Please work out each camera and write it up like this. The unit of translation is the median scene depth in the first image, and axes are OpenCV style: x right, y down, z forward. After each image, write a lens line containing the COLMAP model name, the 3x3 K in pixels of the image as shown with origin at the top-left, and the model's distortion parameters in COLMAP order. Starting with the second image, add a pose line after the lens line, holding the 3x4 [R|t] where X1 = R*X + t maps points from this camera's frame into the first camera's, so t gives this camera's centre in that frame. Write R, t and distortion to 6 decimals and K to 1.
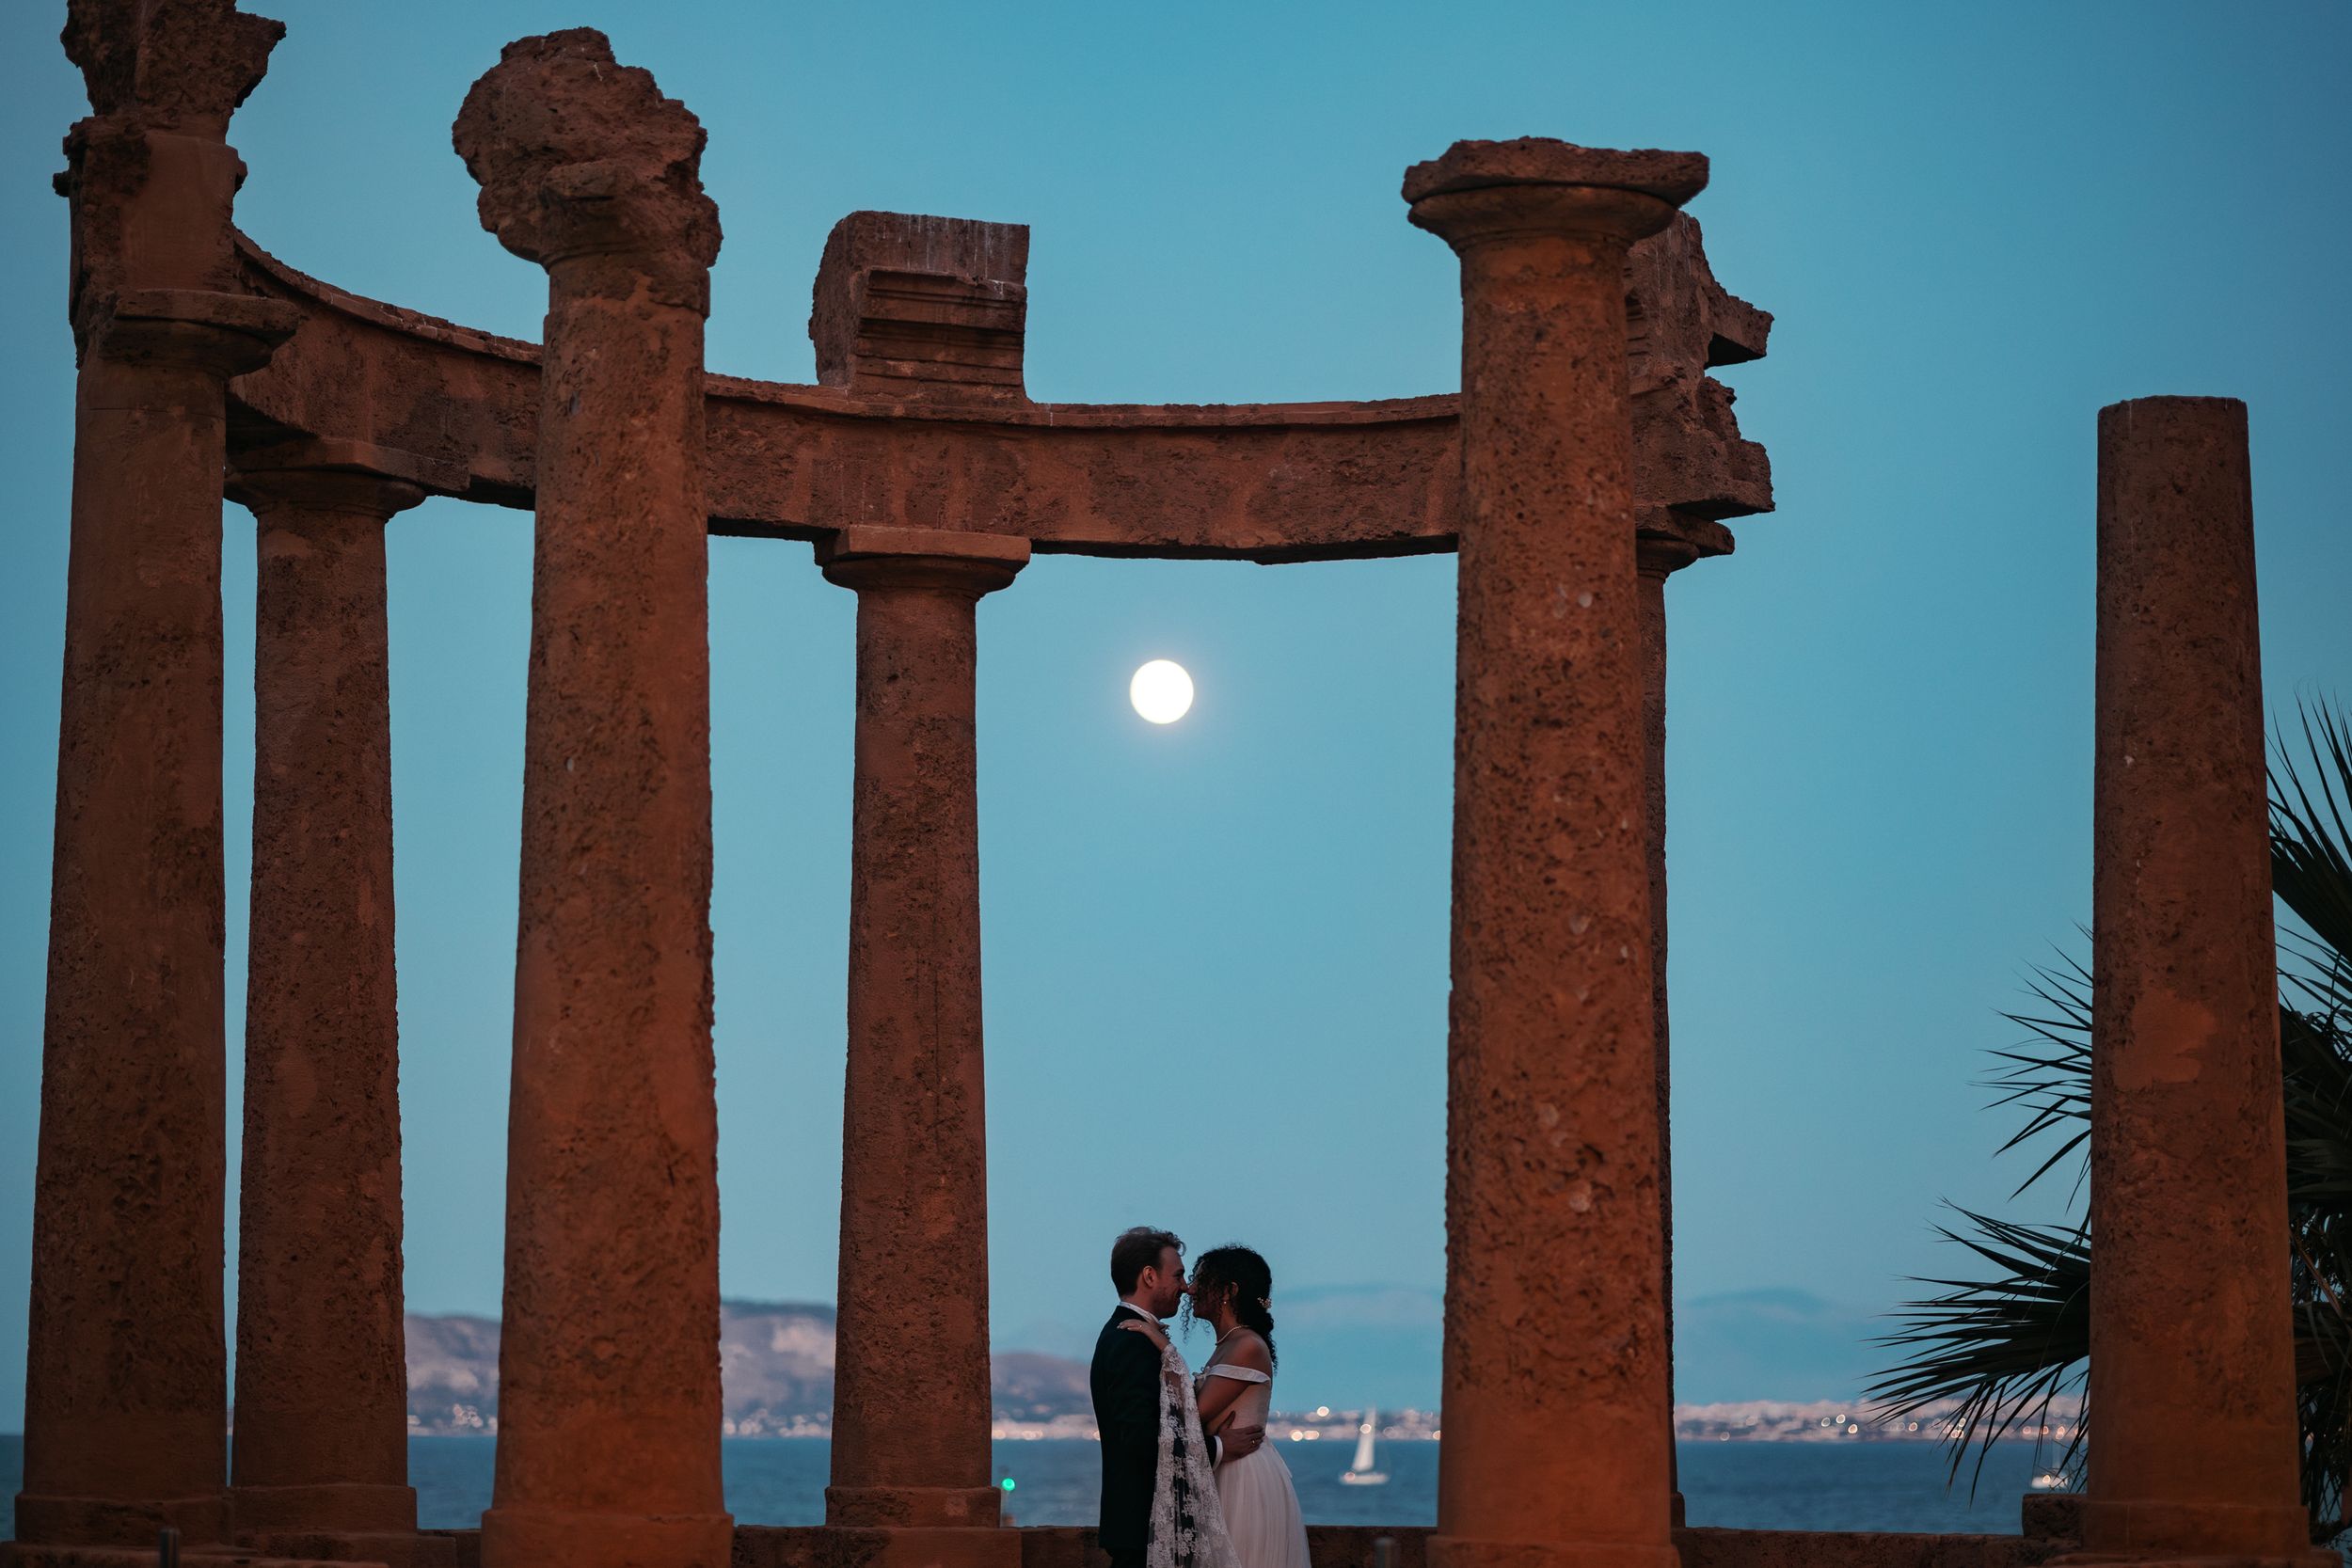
lens RADIAL K [[5655.0, 0, 1176.0], [0, 5655.0, 784.0], [0, 0, 1]] dist [0.069780, 0.270010]
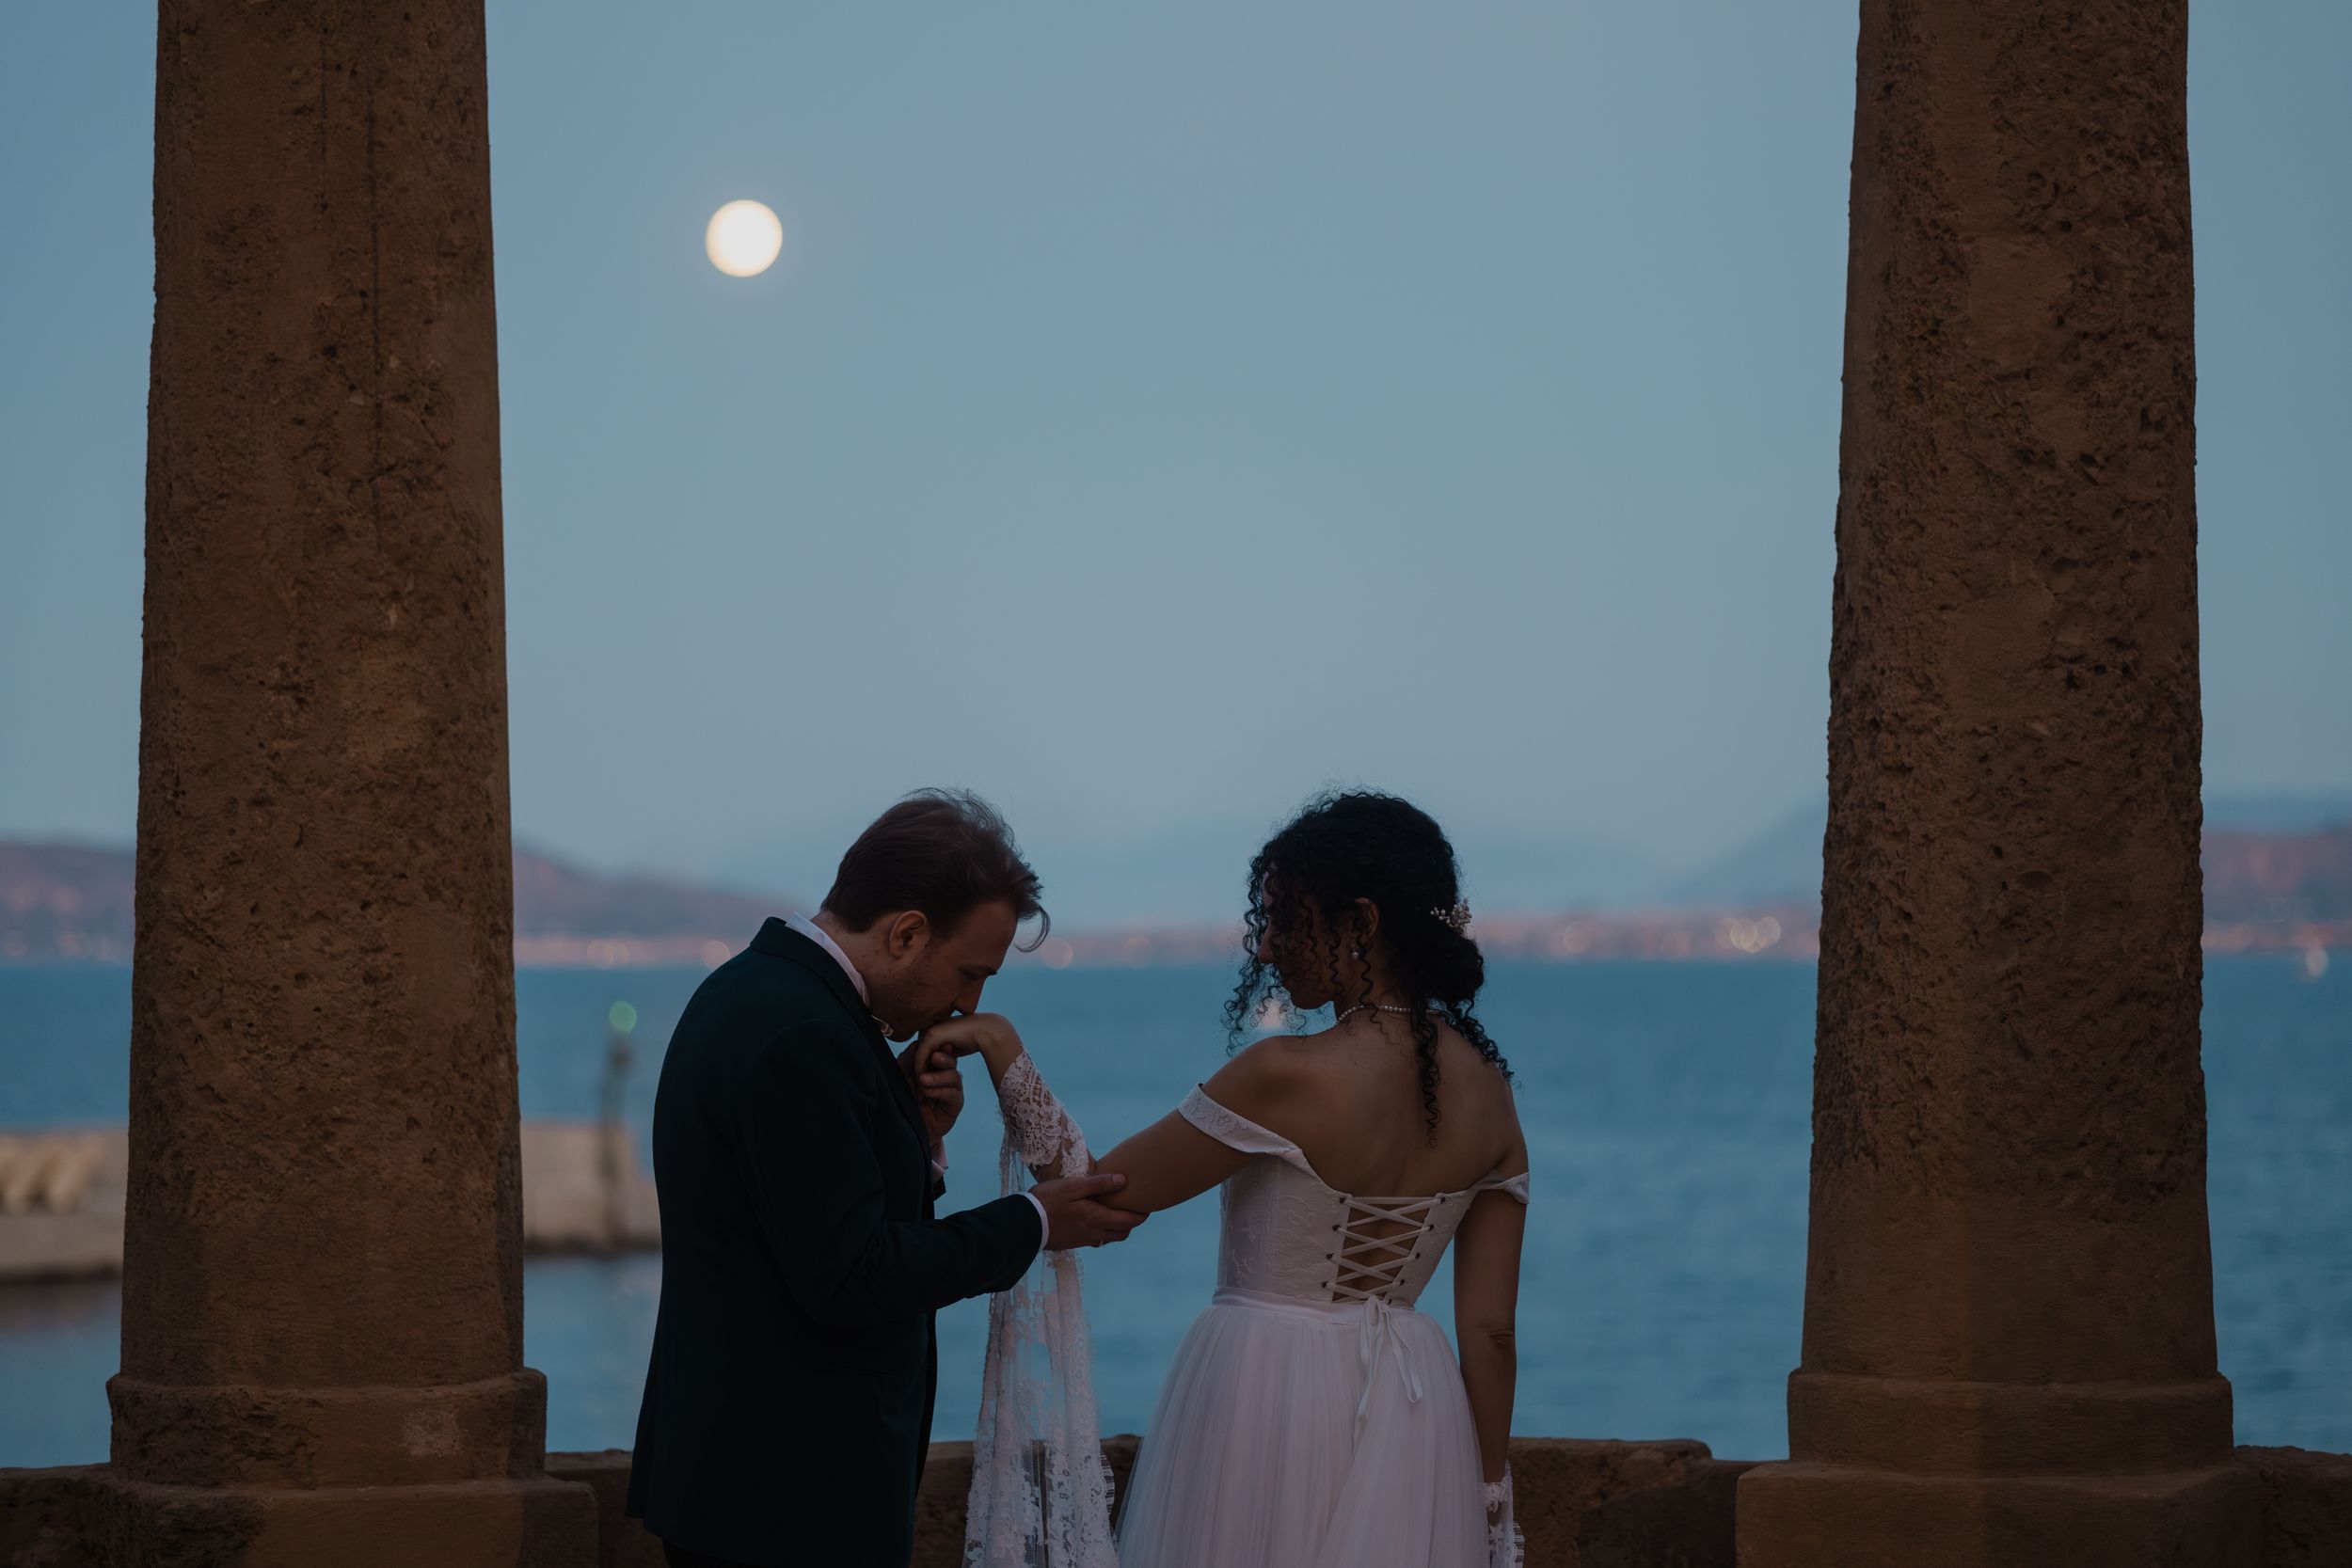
lens RADIAL K [[5655.0, 0, 1176.0], [0, 5655.0, 784.0], [0, 0, 1]] dist [0.069780, 0.270010]
pose [[0.997728, -0.005071, 0.067186, -0.013081], [-0.000743, 0.996275, 0.086224, 0.047530], [-0.067373, -0.086078, 0.994008, 0.600174]]
